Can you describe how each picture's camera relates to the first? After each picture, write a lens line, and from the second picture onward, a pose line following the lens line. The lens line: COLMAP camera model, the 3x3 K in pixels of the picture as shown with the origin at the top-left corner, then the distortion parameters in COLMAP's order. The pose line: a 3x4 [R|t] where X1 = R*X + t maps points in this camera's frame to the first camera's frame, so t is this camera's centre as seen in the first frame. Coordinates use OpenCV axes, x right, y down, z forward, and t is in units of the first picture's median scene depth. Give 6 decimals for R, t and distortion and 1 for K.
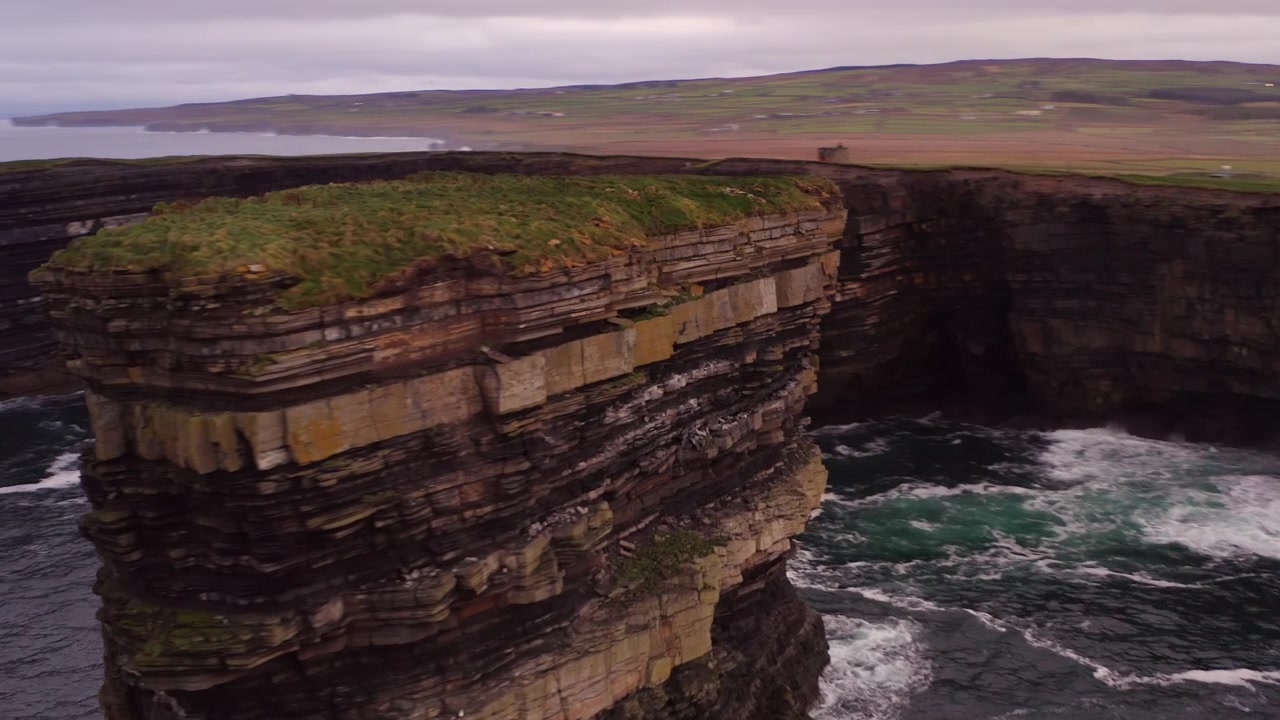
lens RADIAL K [[1599.8, 0, 640.0], [0, 1599.8, 360.0], [0, 0, 1]] dist [0.044756, -0.615457]
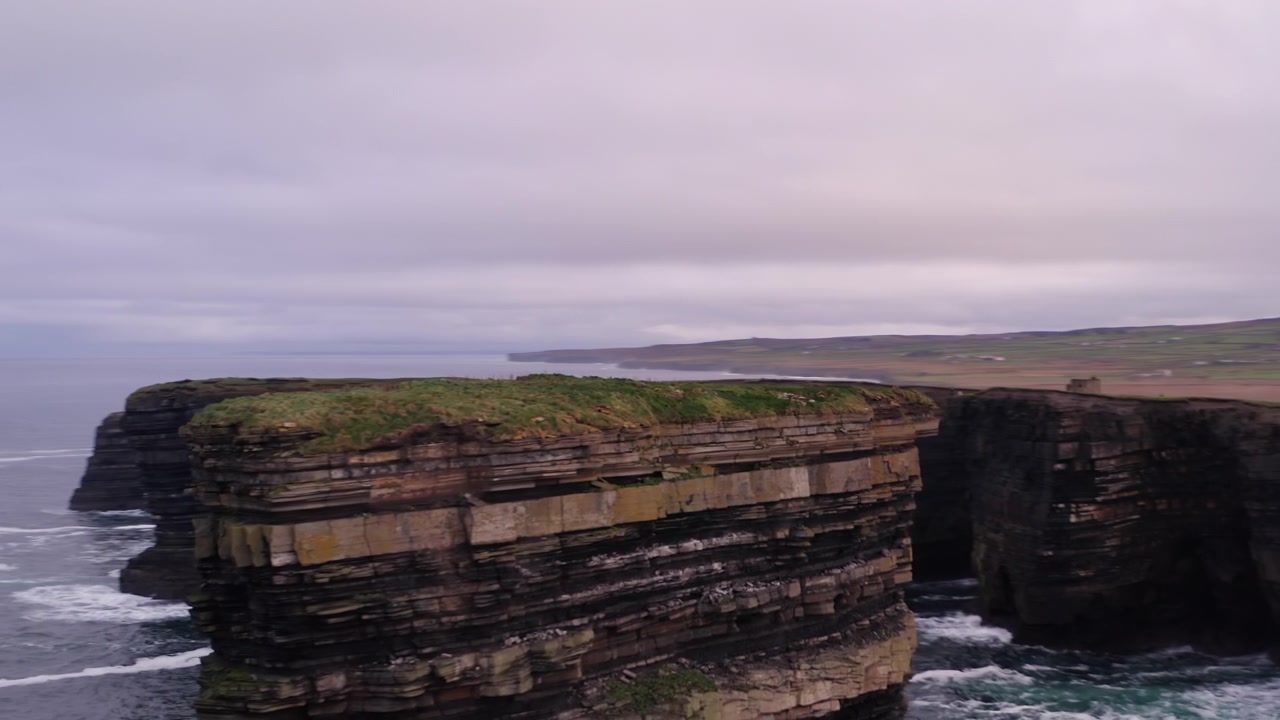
lens RADIAL K [[1599.8, 0, 640.0], [0, 1599.8, 360.0], [0, 0, 1]] dist [0.044756, -0.615457]
pose [[0.940805, 0.011558, -0.338751, 0.453278], [-0.064086, 0.987458, -0.144293, 0.060293], [0.332834, 0.157461, 0.929746, -0.192770]]
